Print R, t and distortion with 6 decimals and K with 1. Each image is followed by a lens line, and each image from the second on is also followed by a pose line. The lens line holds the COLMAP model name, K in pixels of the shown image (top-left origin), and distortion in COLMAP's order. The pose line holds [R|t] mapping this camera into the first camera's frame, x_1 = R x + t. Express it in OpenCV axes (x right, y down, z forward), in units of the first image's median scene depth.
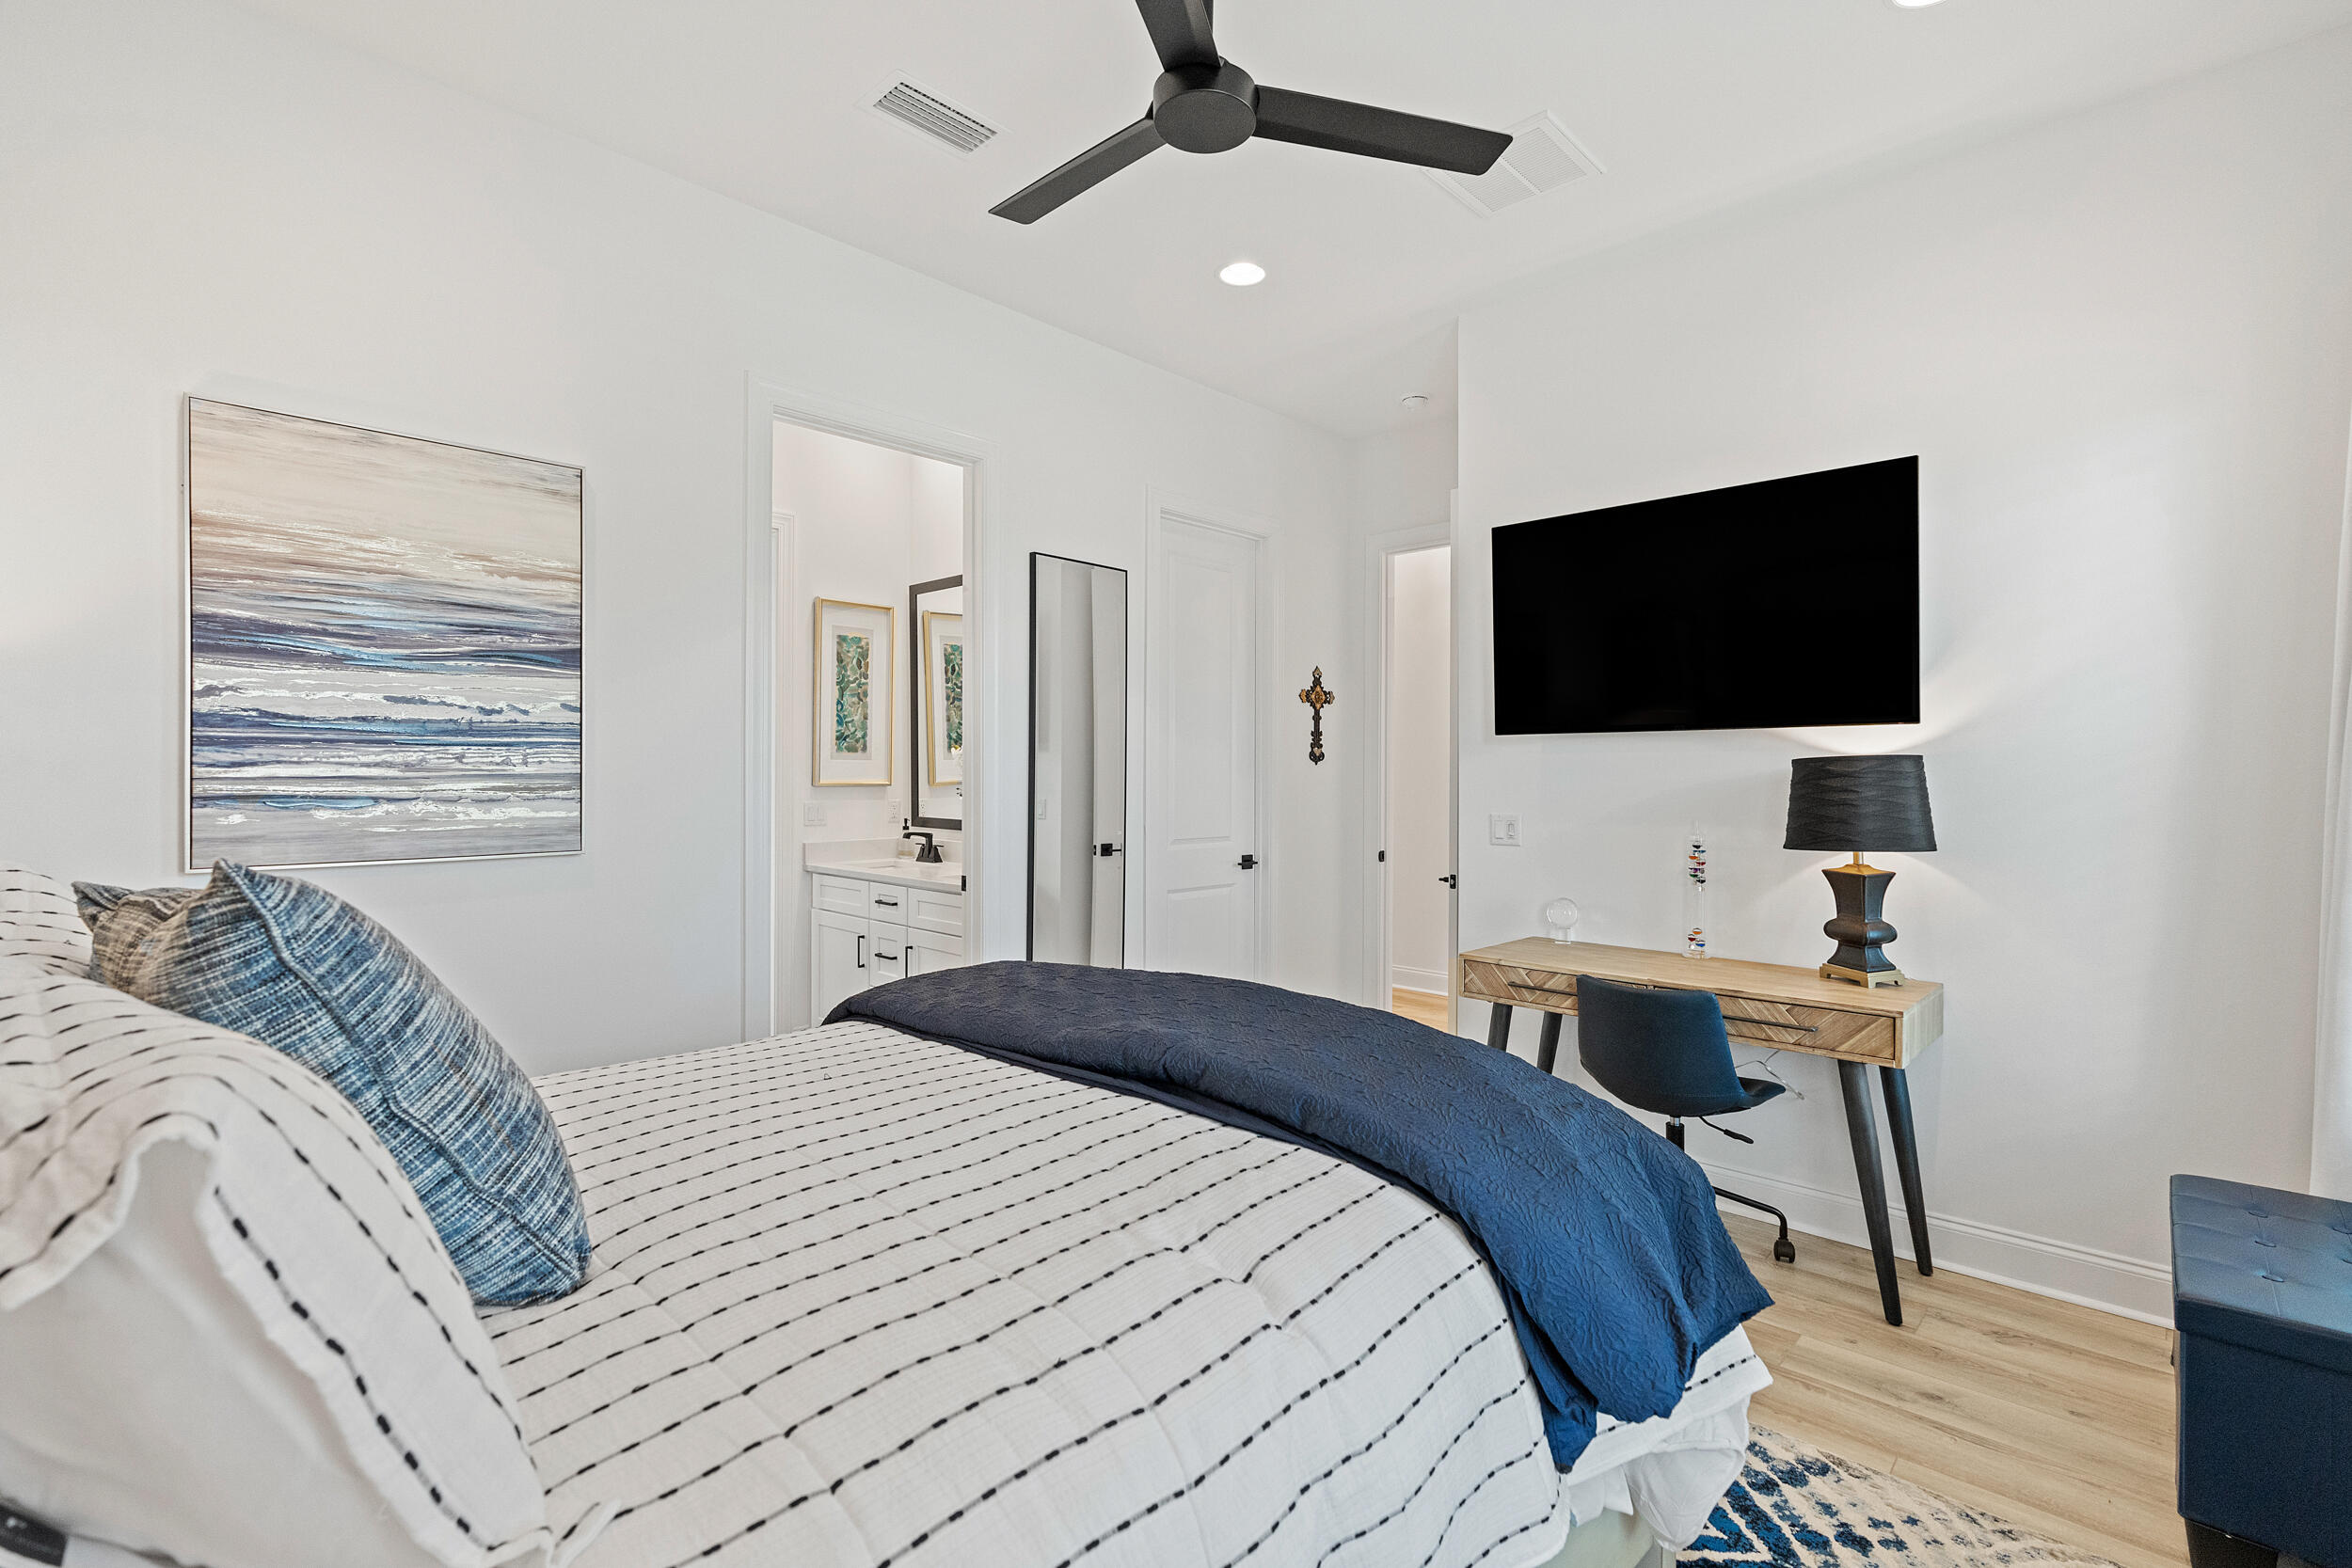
lens RADIAL K [[1063.3, 0, 1174.8], [0, 1063.3, 795.4], [0, 0, 1]] dist [-0.003299, 0.000139]
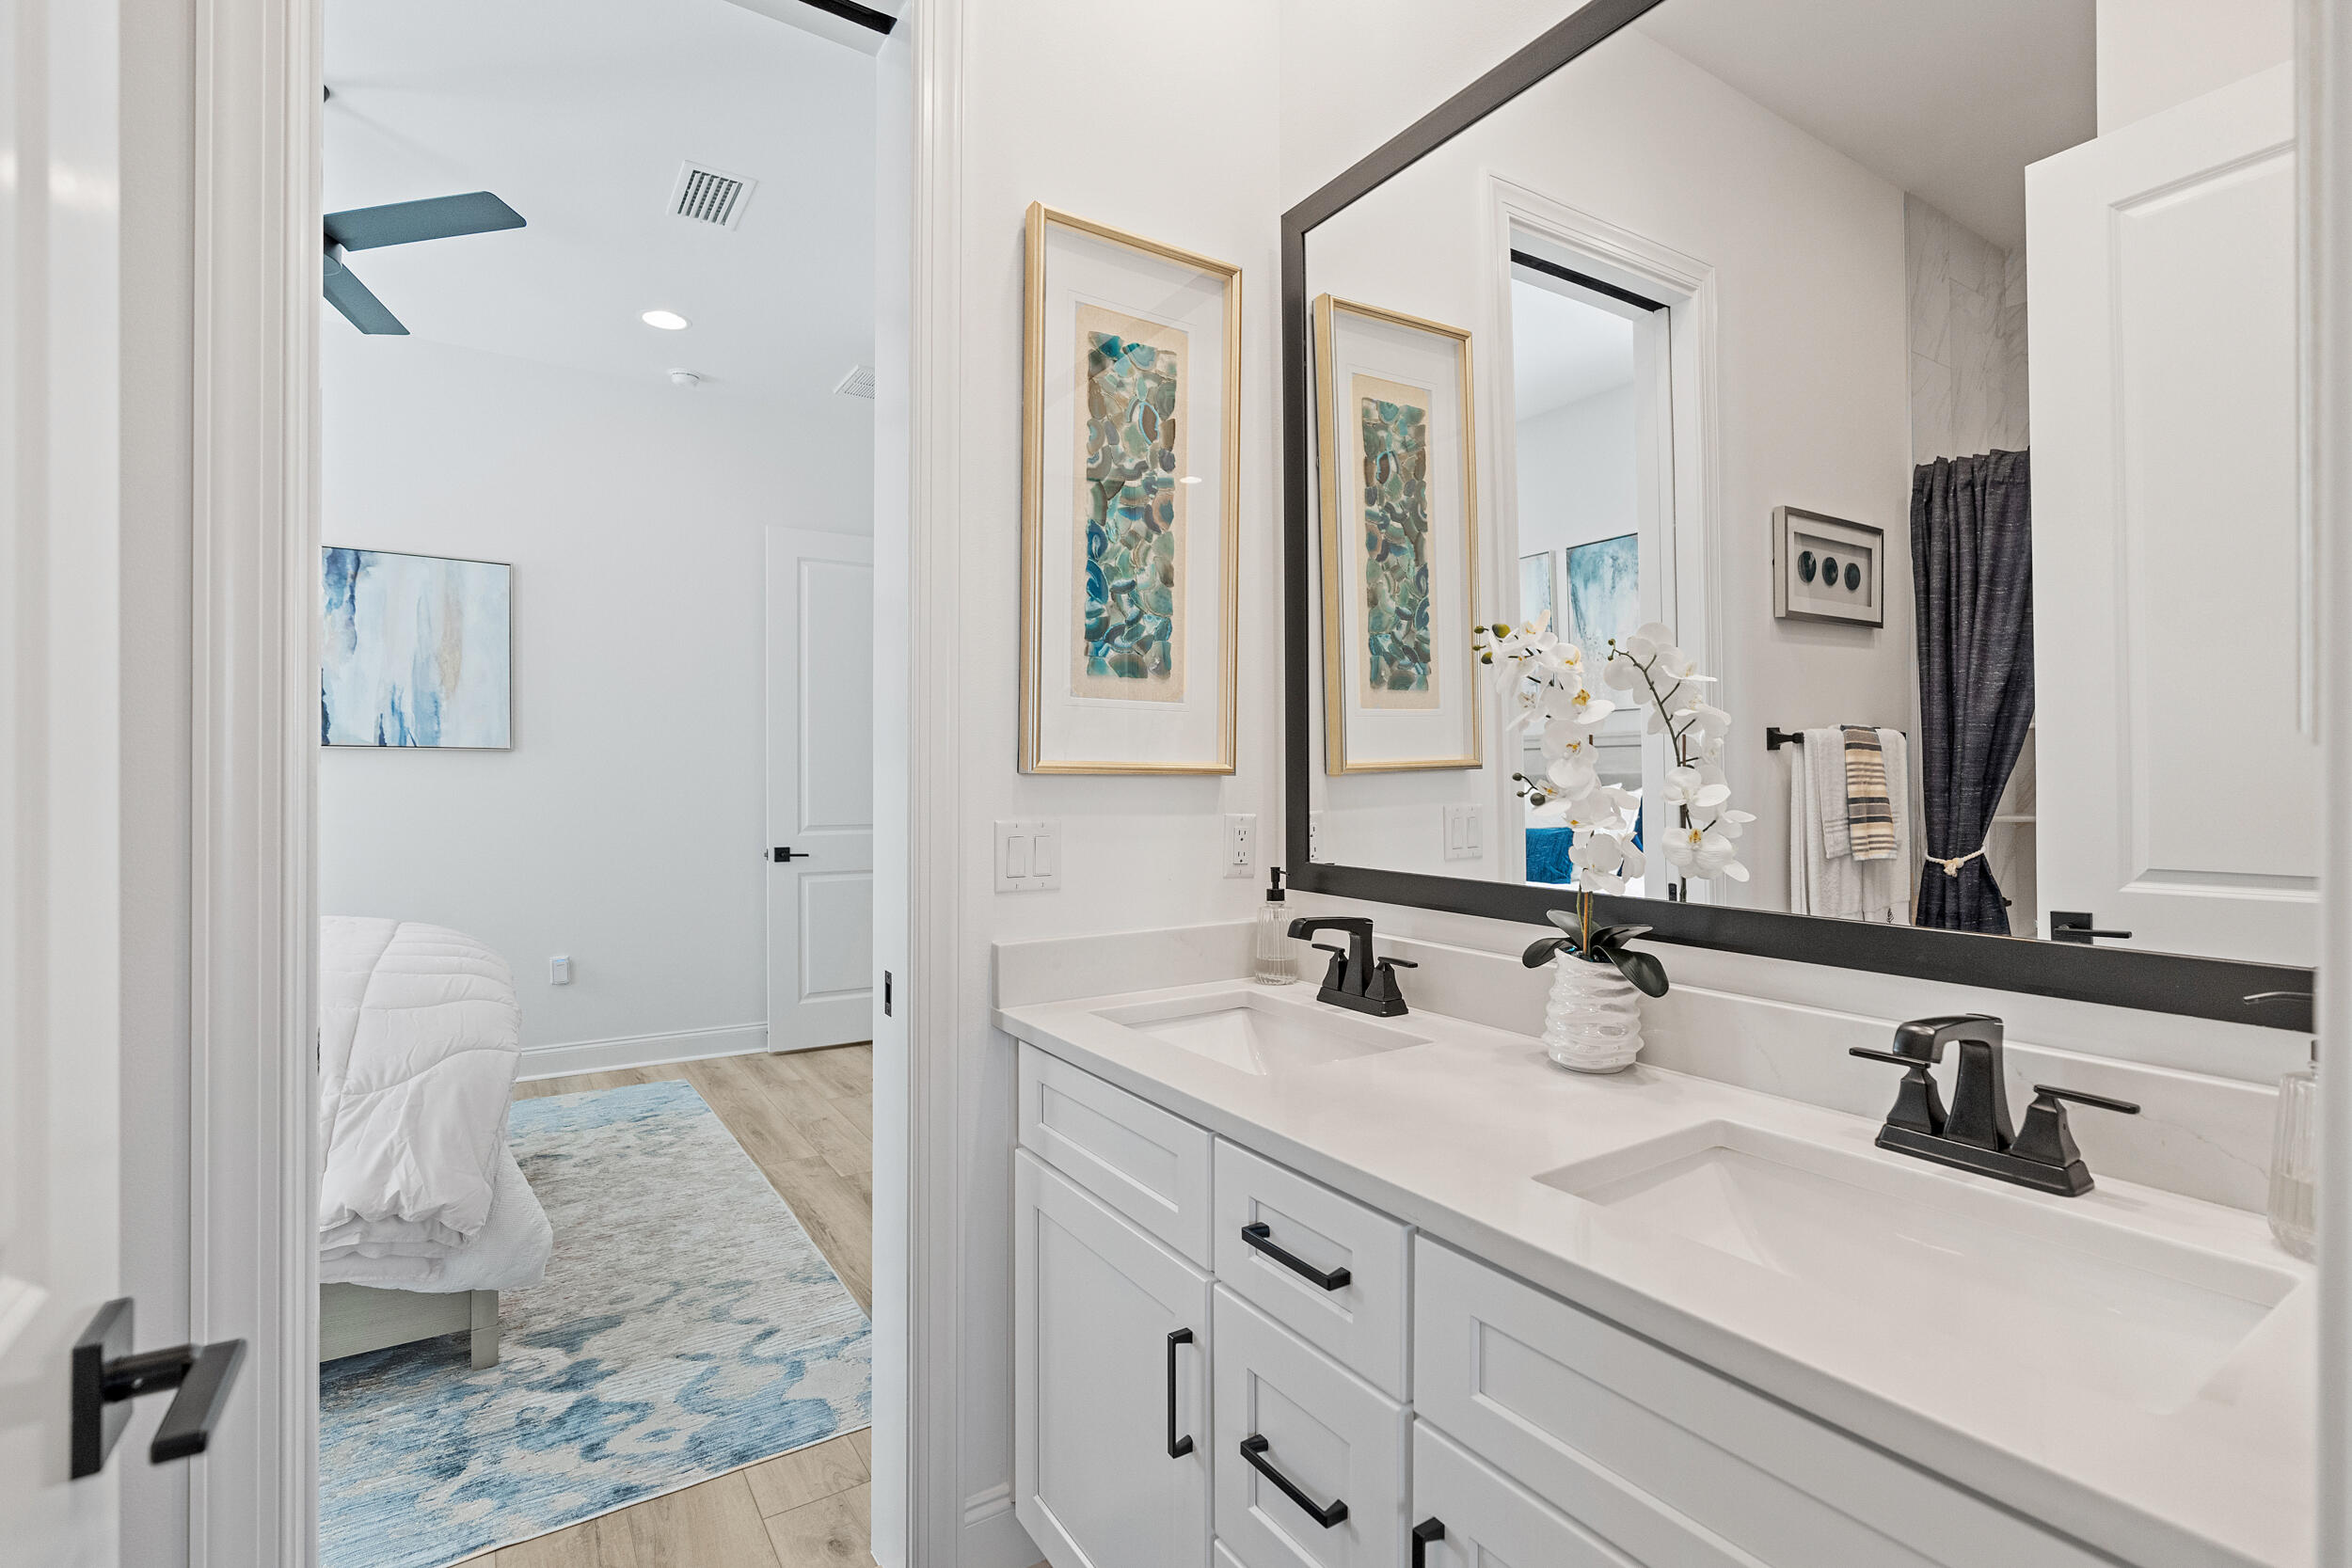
lens RADIAL K [[1063.3, 0, 1174.8], [0, 1063.3, 795.4], [0, 0, 1]] dist [-0.003299, 0.000139]
pose [[0.976002, -0.003787, -0.217728, -0.213787], [0.000908, 0.999911, -0.013323, 0.002140], [0.217759, 0.012806, 0.975919, 0.664669]]
